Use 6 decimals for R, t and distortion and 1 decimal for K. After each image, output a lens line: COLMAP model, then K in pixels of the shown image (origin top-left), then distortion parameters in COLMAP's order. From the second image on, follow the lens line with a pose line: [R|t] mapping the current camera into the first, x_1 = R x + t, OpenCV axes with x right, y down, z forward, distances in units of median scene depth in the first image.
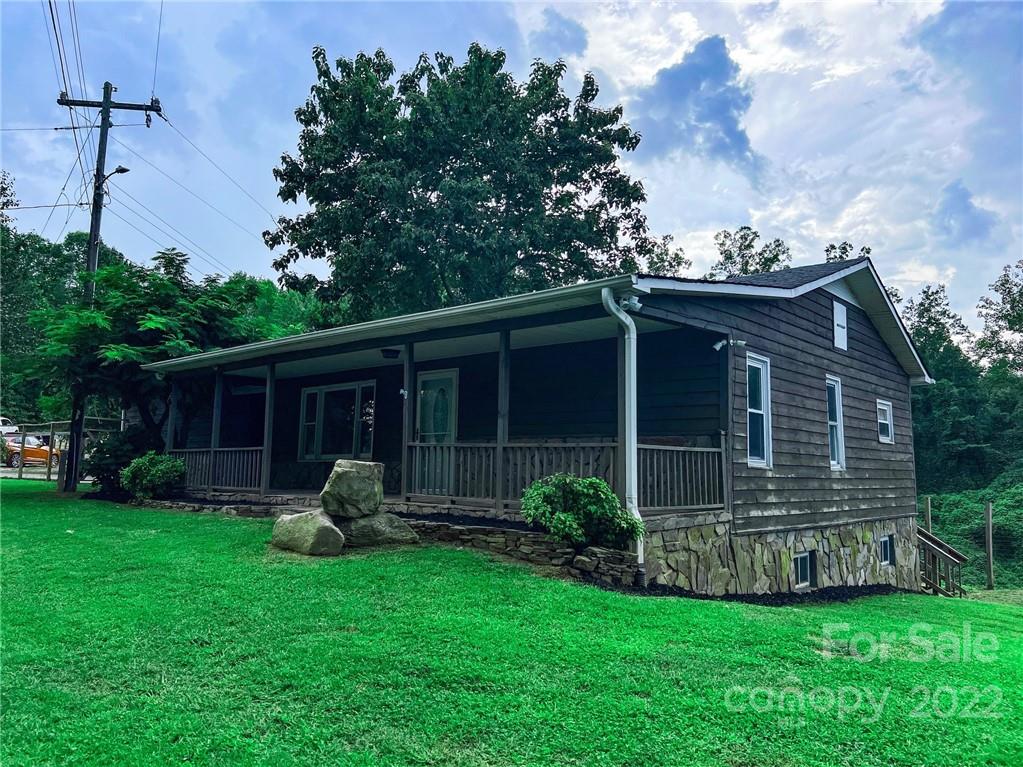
lens RADIAL K [[763.7, 0, 517.5], [0, 763.7, 382.6], [0, 0, 1]] dist [0.056623, -0.064856]
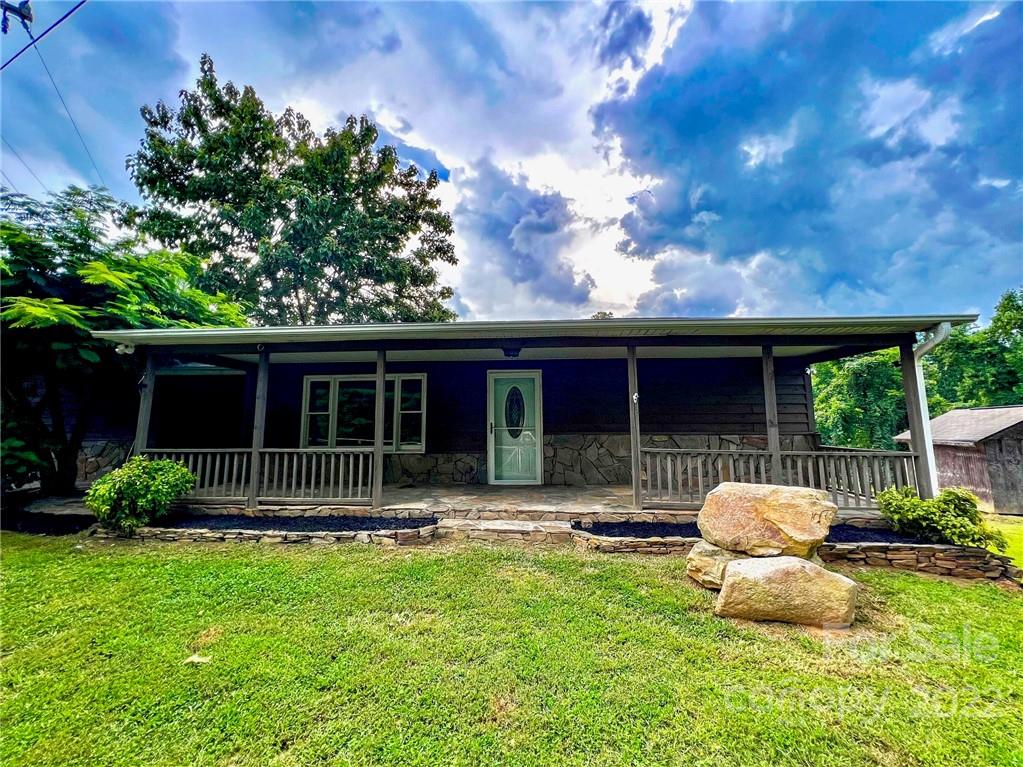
lens RADIAL K [[409.7, 0, 508.7], [0, 409.7, 379.6], [0, 0, 1]] dist [0.000341, -0.000144]
pose [[0.798296, 0.055477, 0.599705, -0.444865], [-0.055640, 0.998283, -0.018283, 0.008961], [-0.599690, -0.018772, 0.800012, 0.516862]]
